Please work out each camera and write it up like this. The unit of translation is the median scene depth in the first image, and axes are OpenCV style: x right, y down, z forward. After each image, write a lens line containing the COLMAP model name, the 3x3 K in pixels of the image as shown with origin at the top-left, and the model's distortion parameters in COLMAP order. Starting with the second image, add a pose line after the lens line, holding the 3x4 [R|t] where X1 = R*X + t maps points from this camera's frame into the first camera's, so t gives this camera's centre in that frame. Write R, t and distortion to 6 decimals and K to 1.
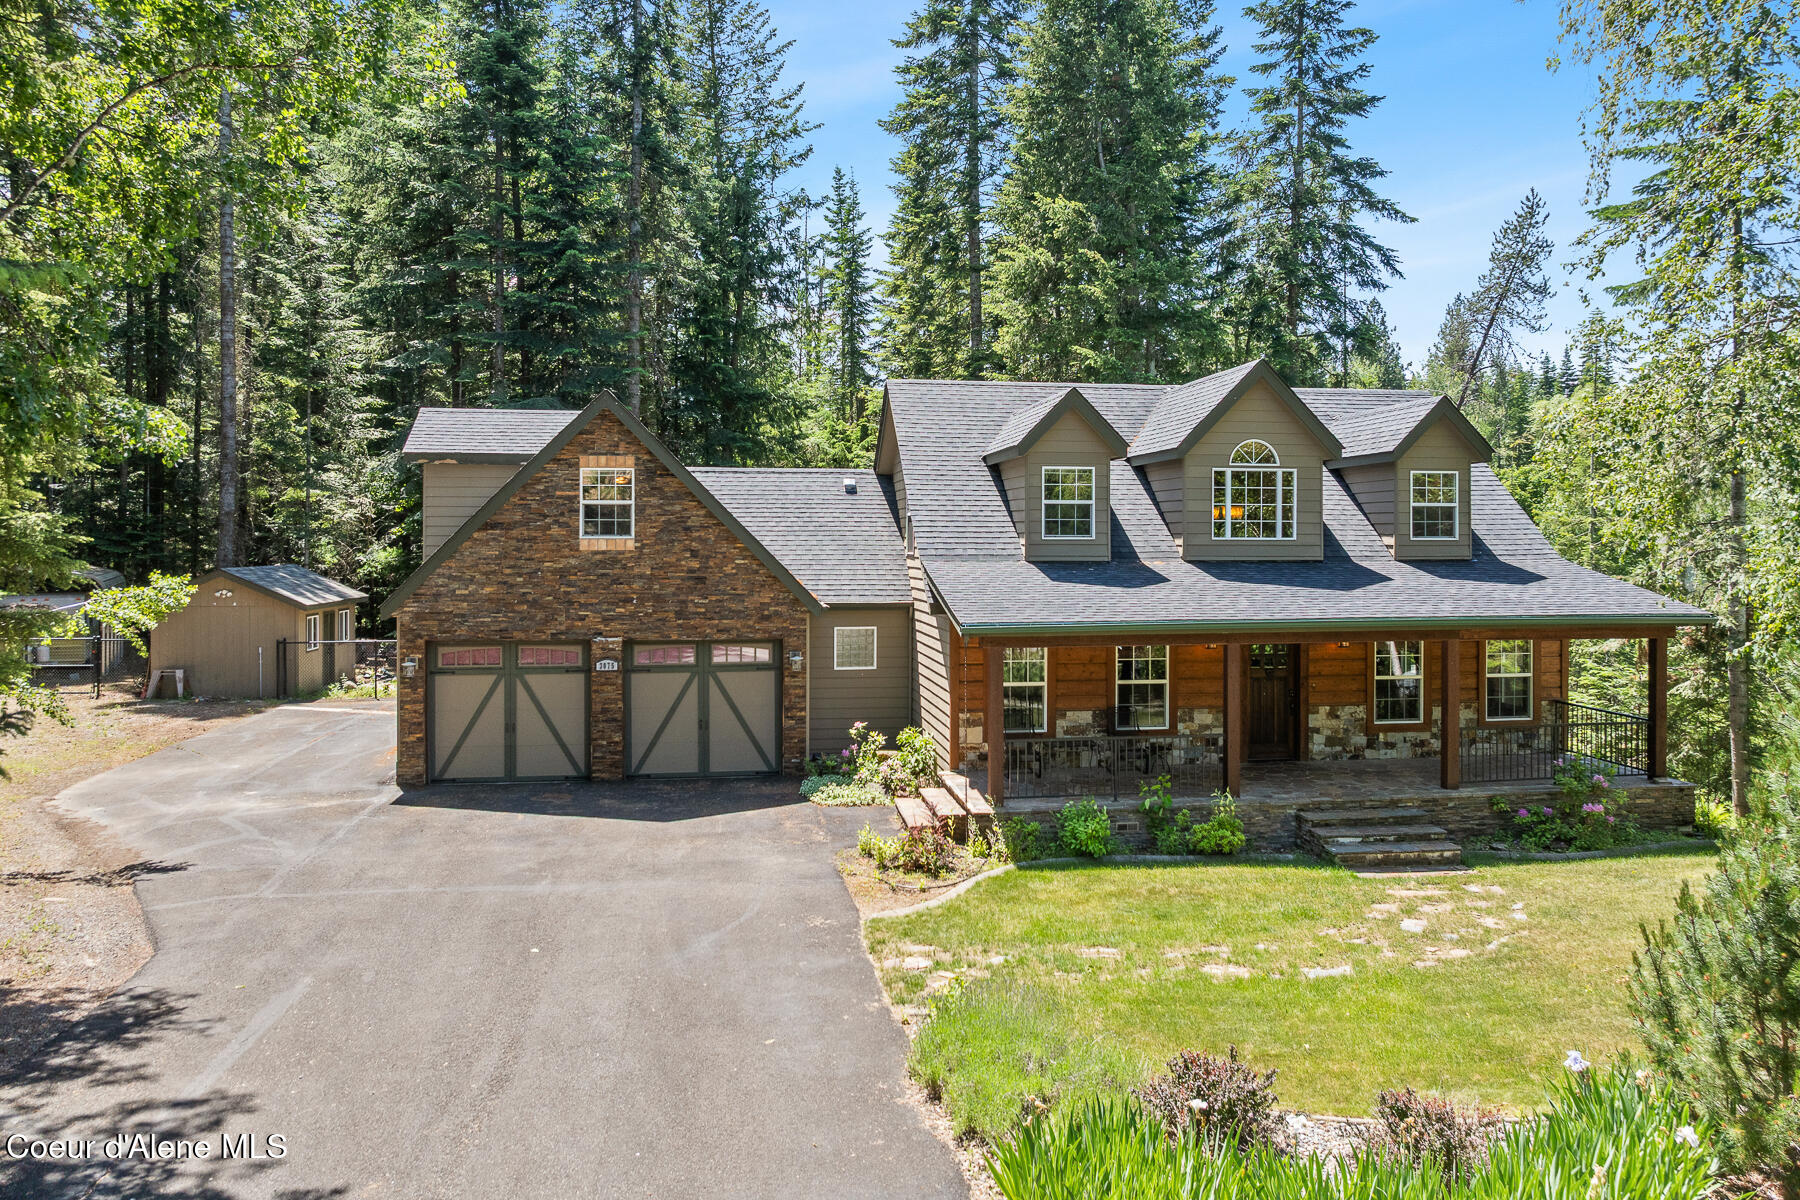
lens RADIAL K [[1226.1, 0, 894.1], [0, 1226.1, 587.0], [0, 0, 1]] dist [-0.041115, 0.014476]
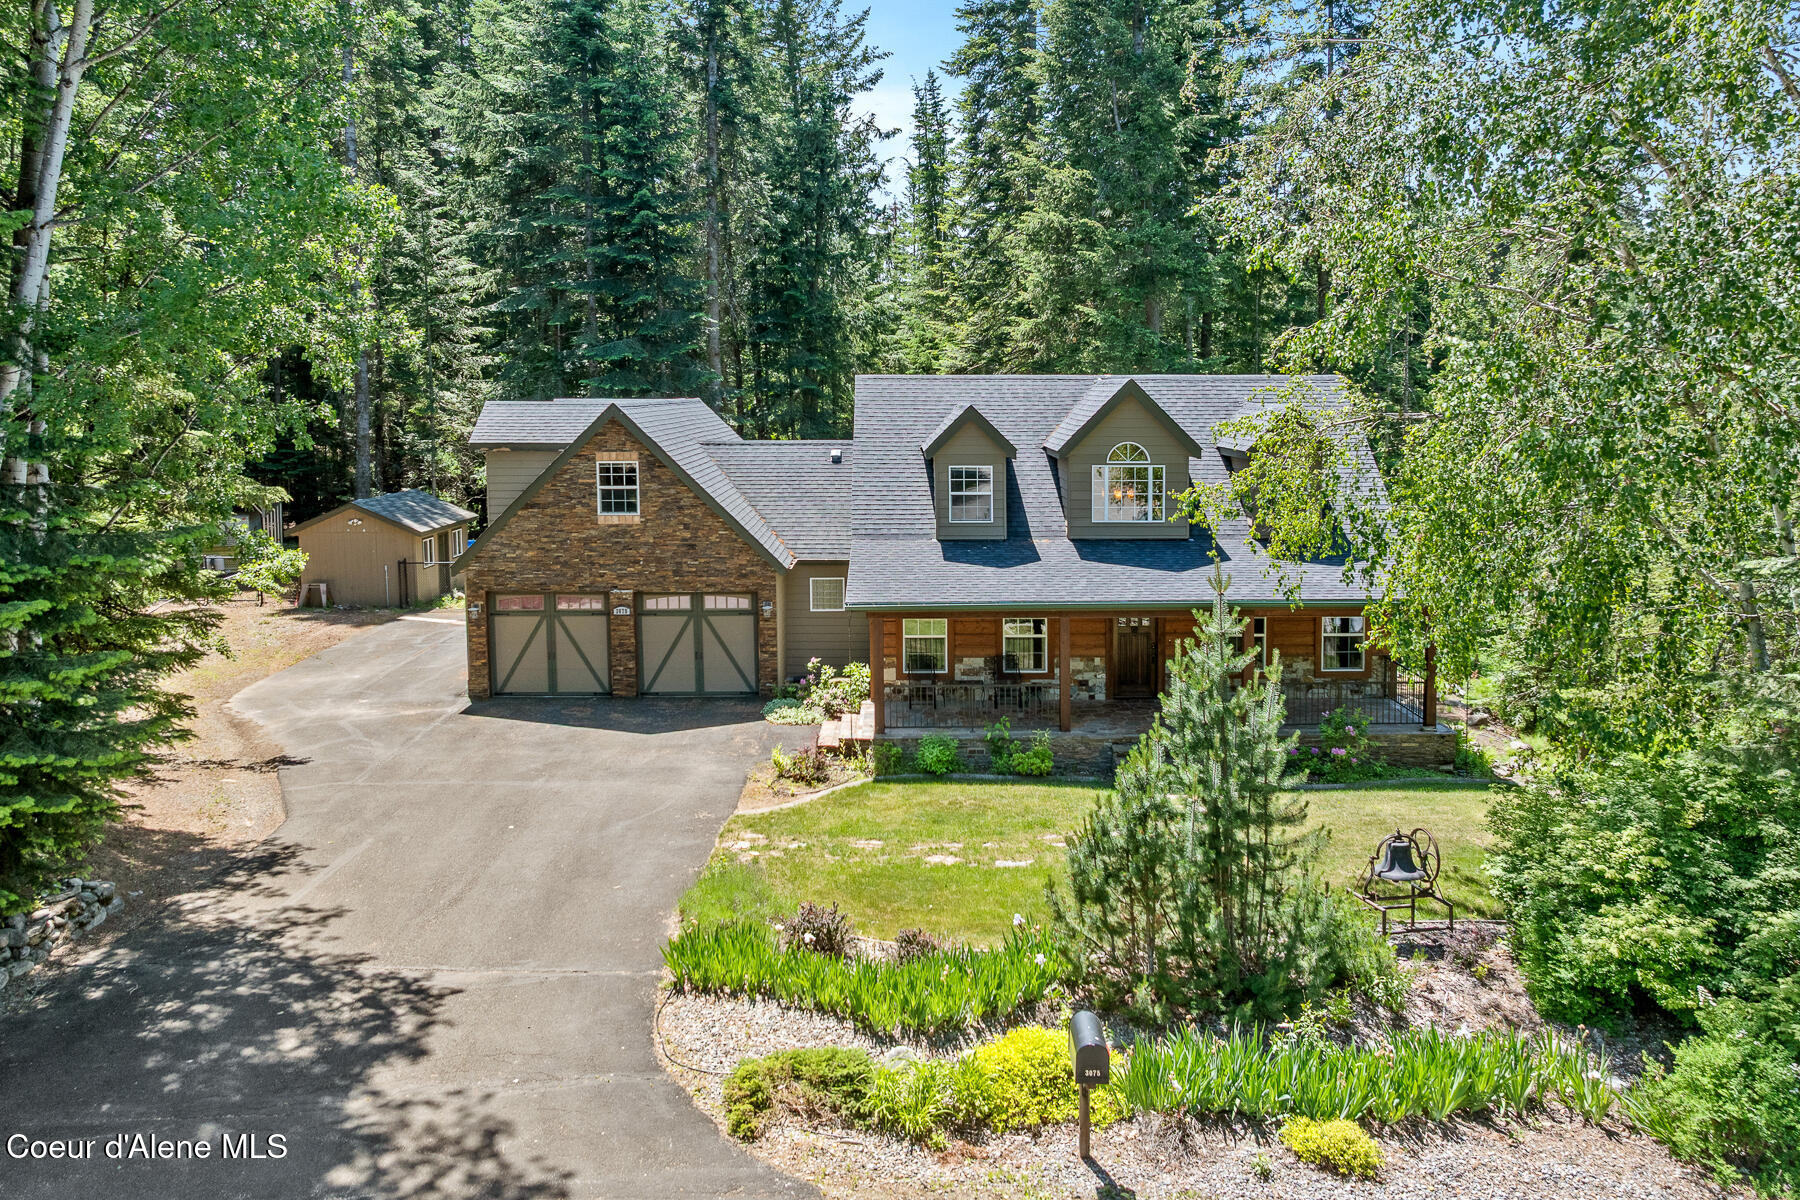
lens RADIAL K [[1226.1, 0, 906.3], [0, 1226.1, 607.4], [0, 0, 1]] dist [-0.041115, 0.014476]
pose [[0.994700, 0.023947, -0.099994, 0.202146], [-0.012221, 0.993143, 0.116269, -0.097002], [0.102093, -0.114431, 0.988171, -0.266405]]
